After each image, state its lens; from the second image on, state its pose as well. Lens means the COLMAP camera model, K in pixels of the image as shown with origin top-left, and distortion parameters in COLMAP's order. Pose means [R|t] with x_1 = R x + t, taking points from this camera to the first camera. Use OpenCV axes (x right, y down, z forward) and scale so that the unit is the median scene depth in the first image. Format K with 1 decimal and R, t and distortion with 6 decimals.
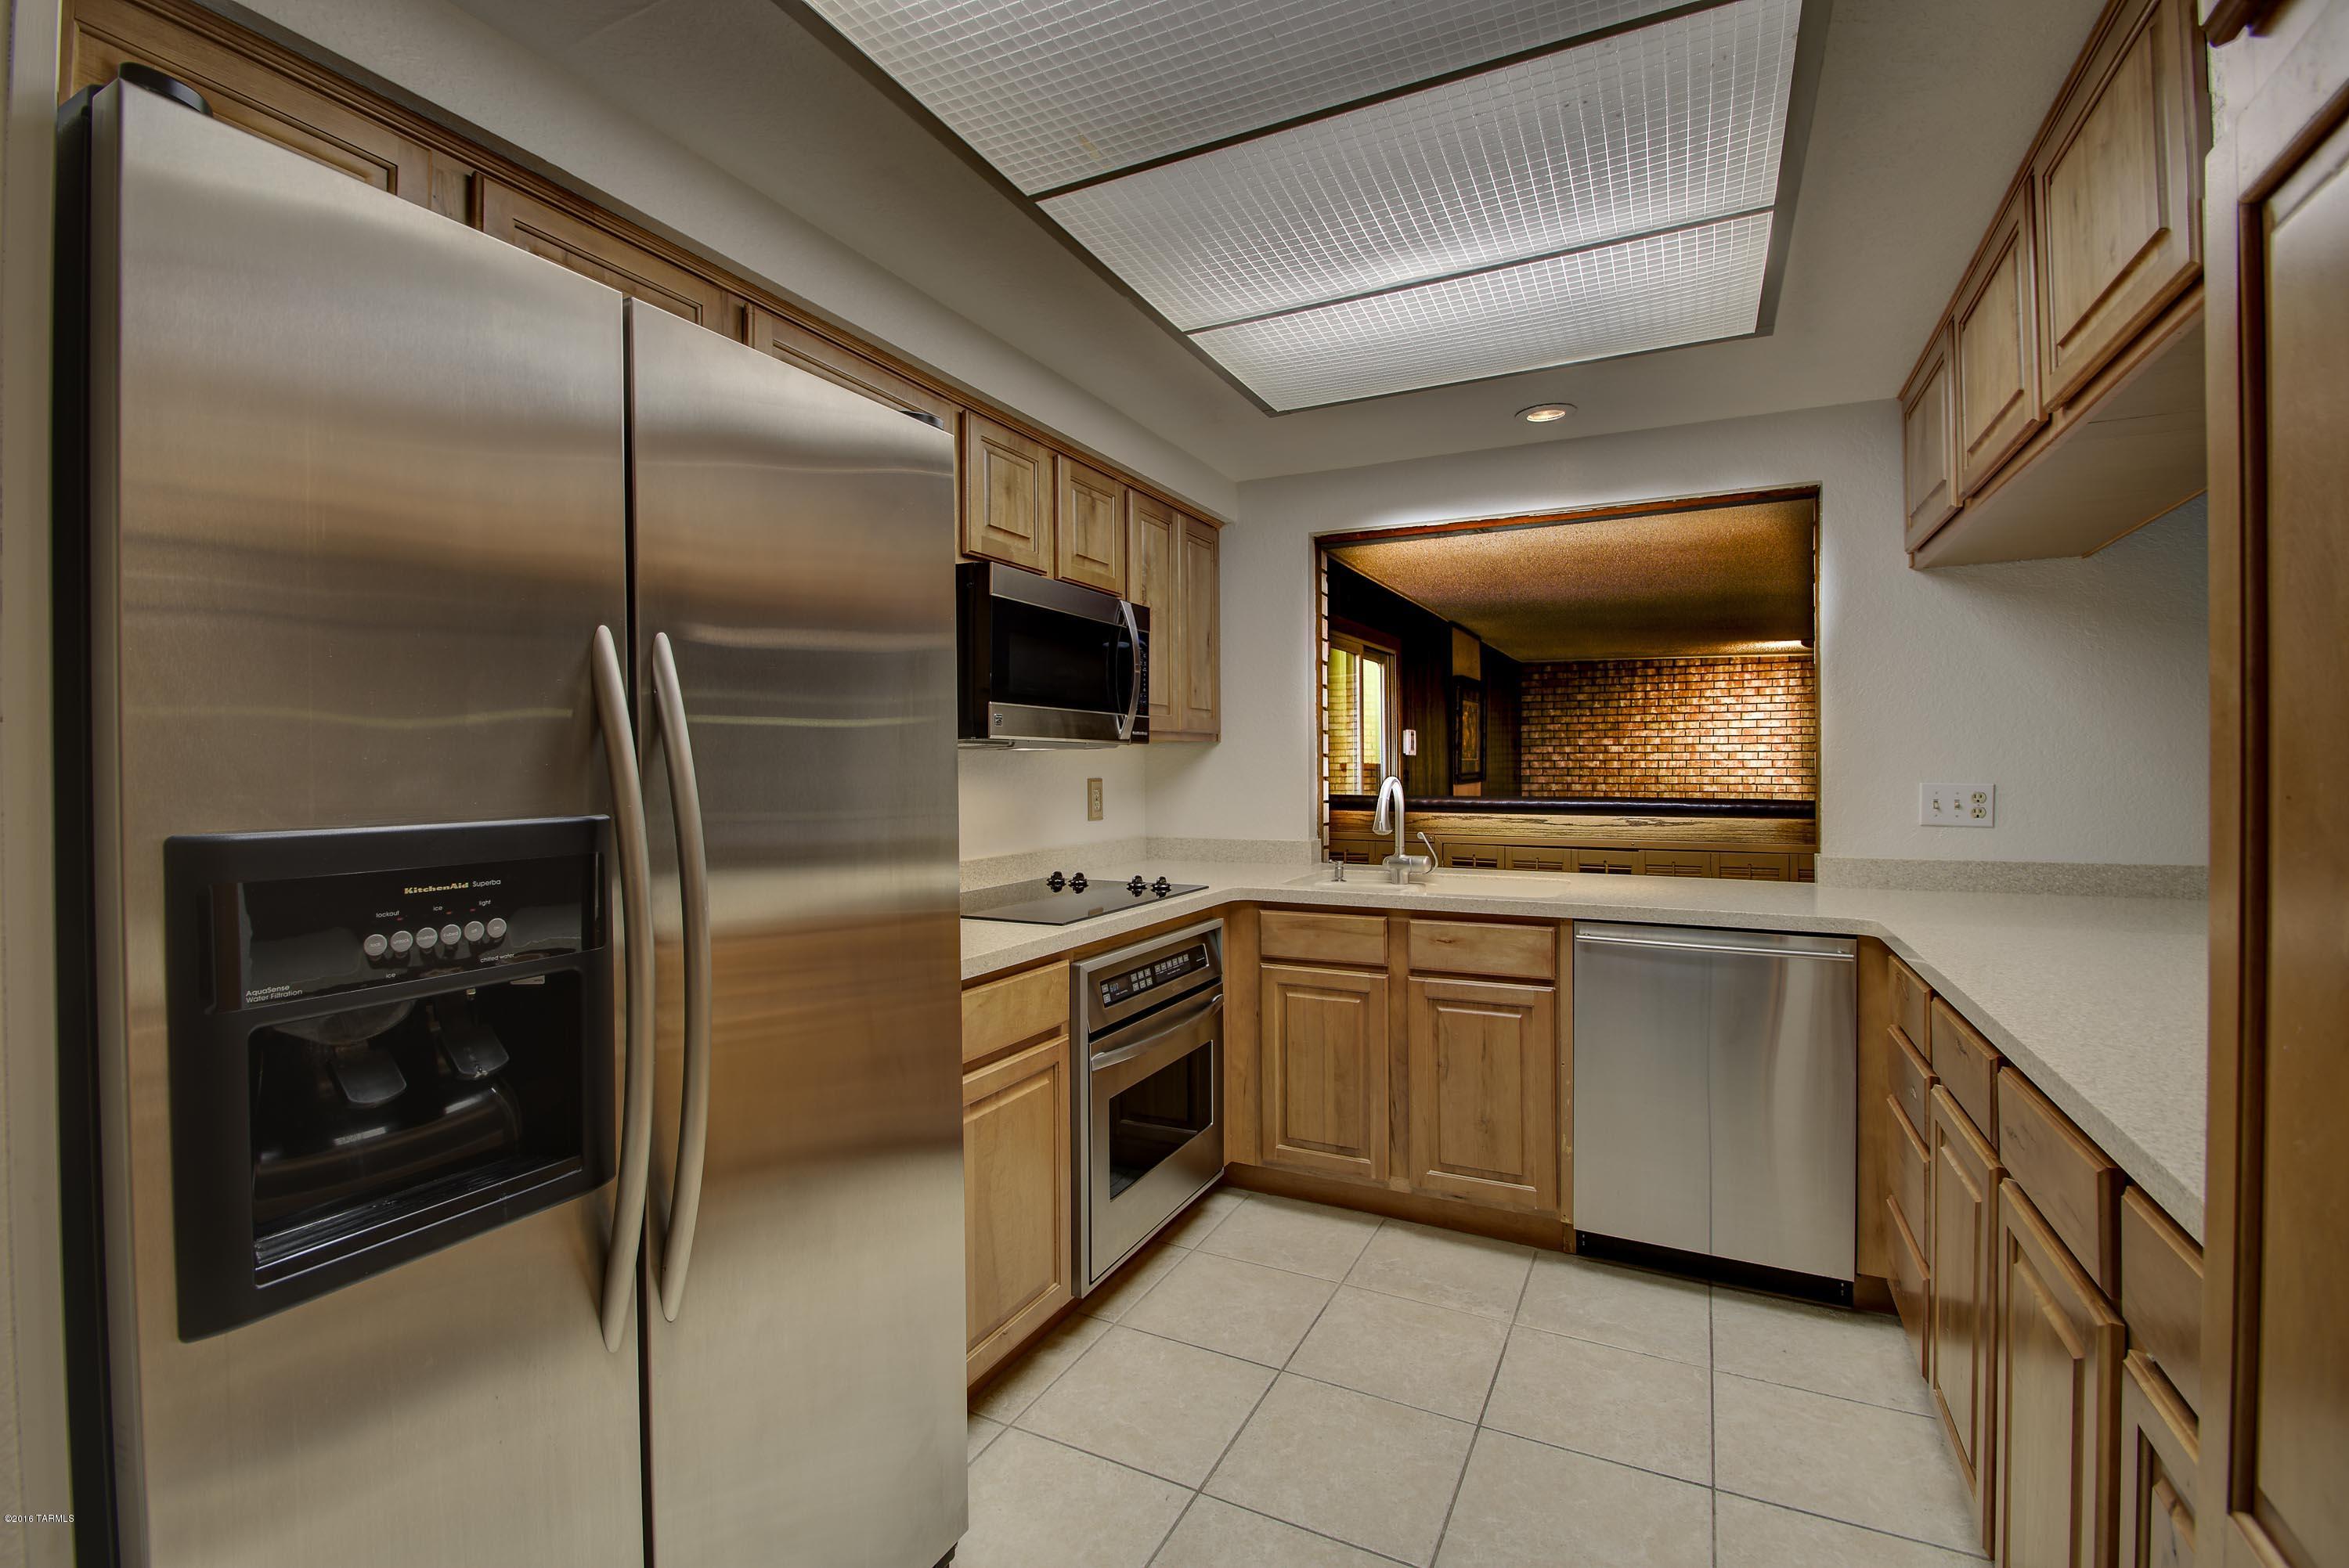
lens RADIAL K [[1030.9, 0, 1183.4], [0, 1030.9, 767.9], [0, 0, 1]] dist [0.005047, -0.012566]
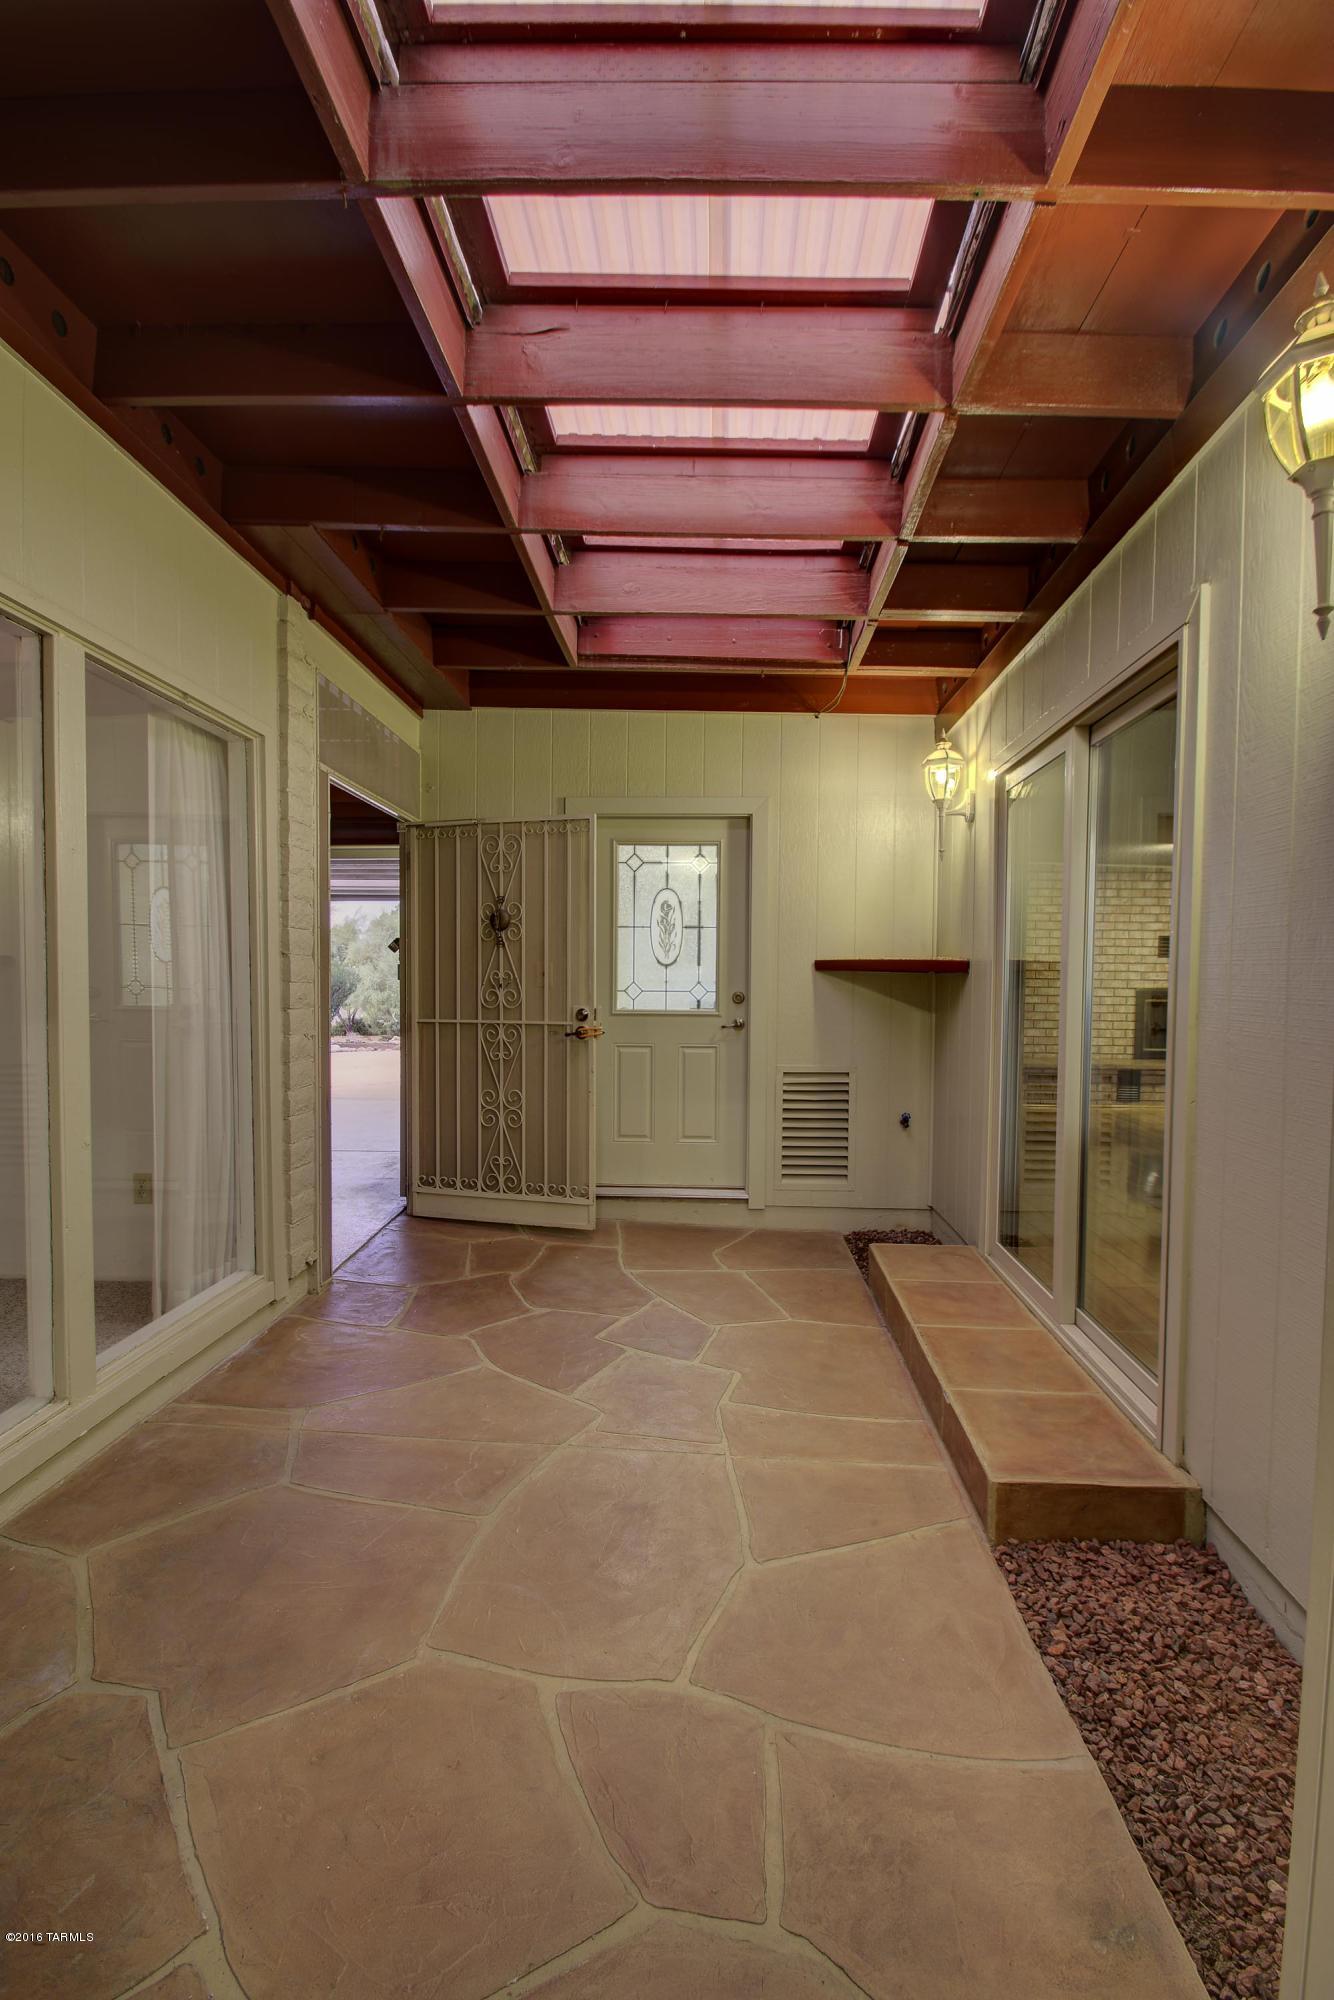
lens RADIAL K [[877.9, 0, 686.4], [0, 877.9, 1015.5], [0, 0, 1]] dist [0.005047, -0.012566]
pose [[0.910237, -0.002487, 0.414080, -0.123176], [-0.013792, 0.999245, 0.036321, 0.008946], [-0.413858, -0.038772, 0.909516, 0.382306]]
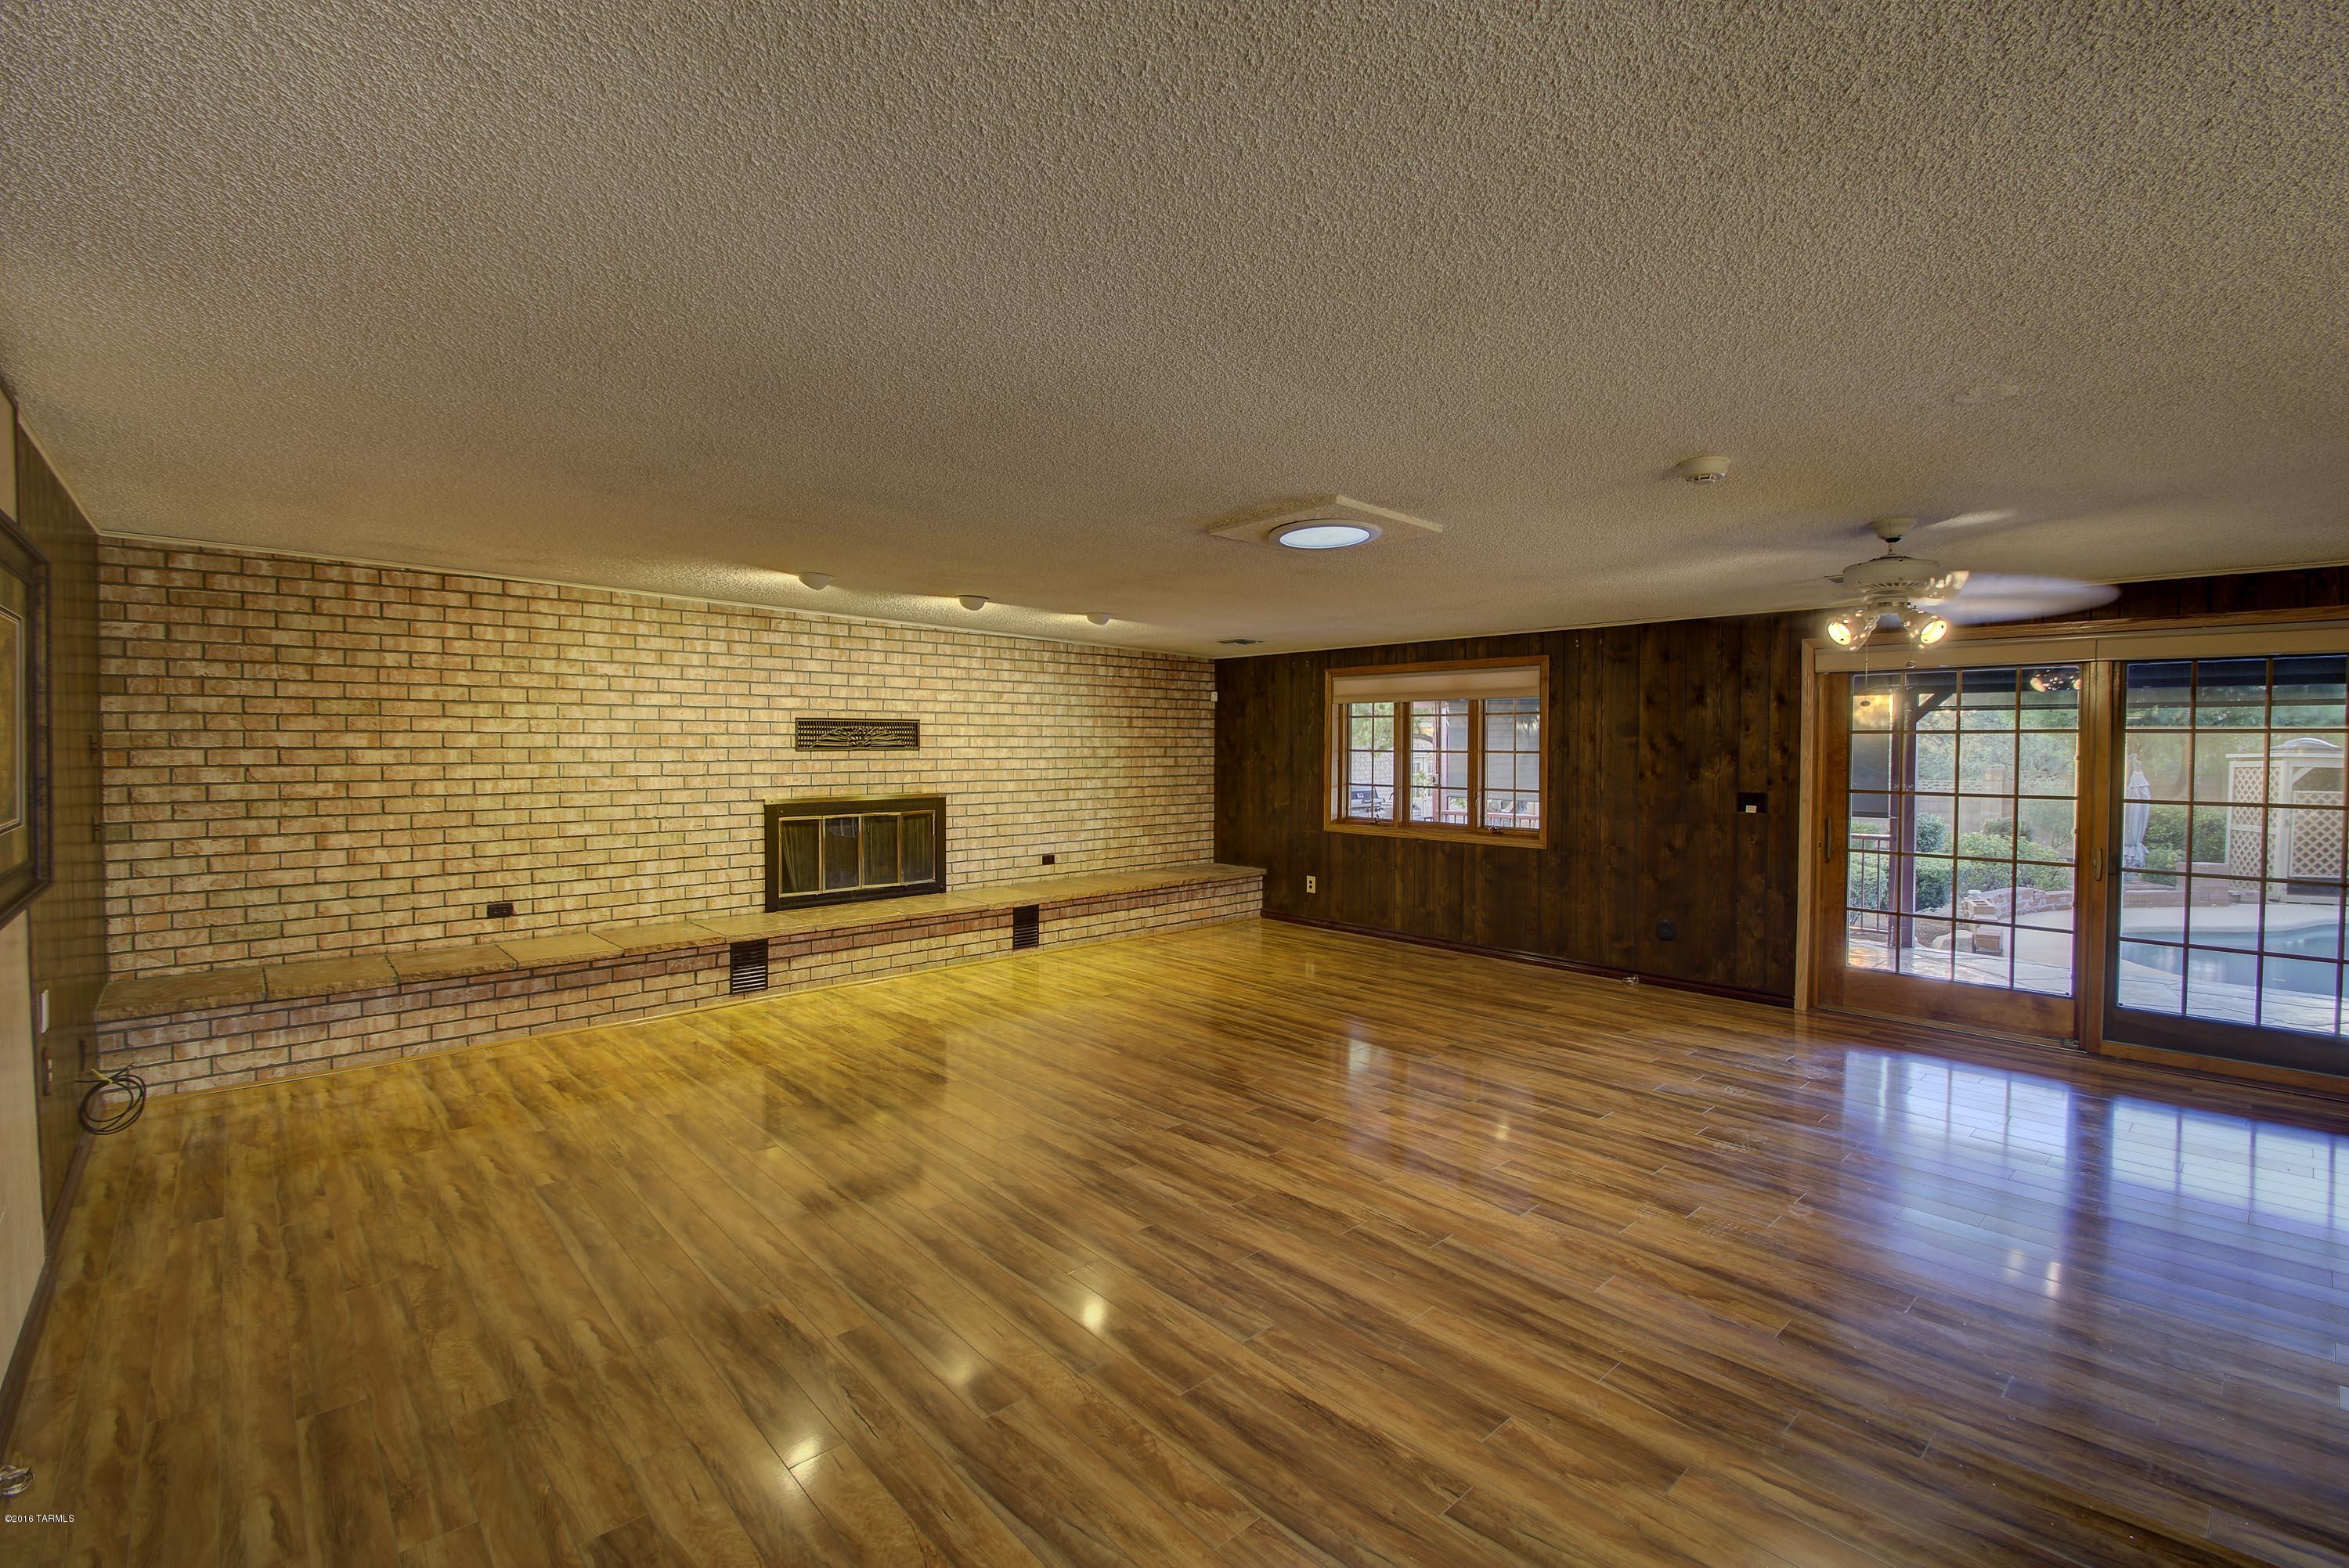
lens RADIAL K [[1030.9, 0, 1181.7], [0, 1030.9, 771.5], [0, 0, 1]] dist [0.005047, -0.012566]
pose [[0.359927, -0.021433, 0.932734, 0.119428], [-0.001152, 0.999725, 0.023416, -0.023606], [-0.932980, -0.009502, 0.359804, 0.507096]]
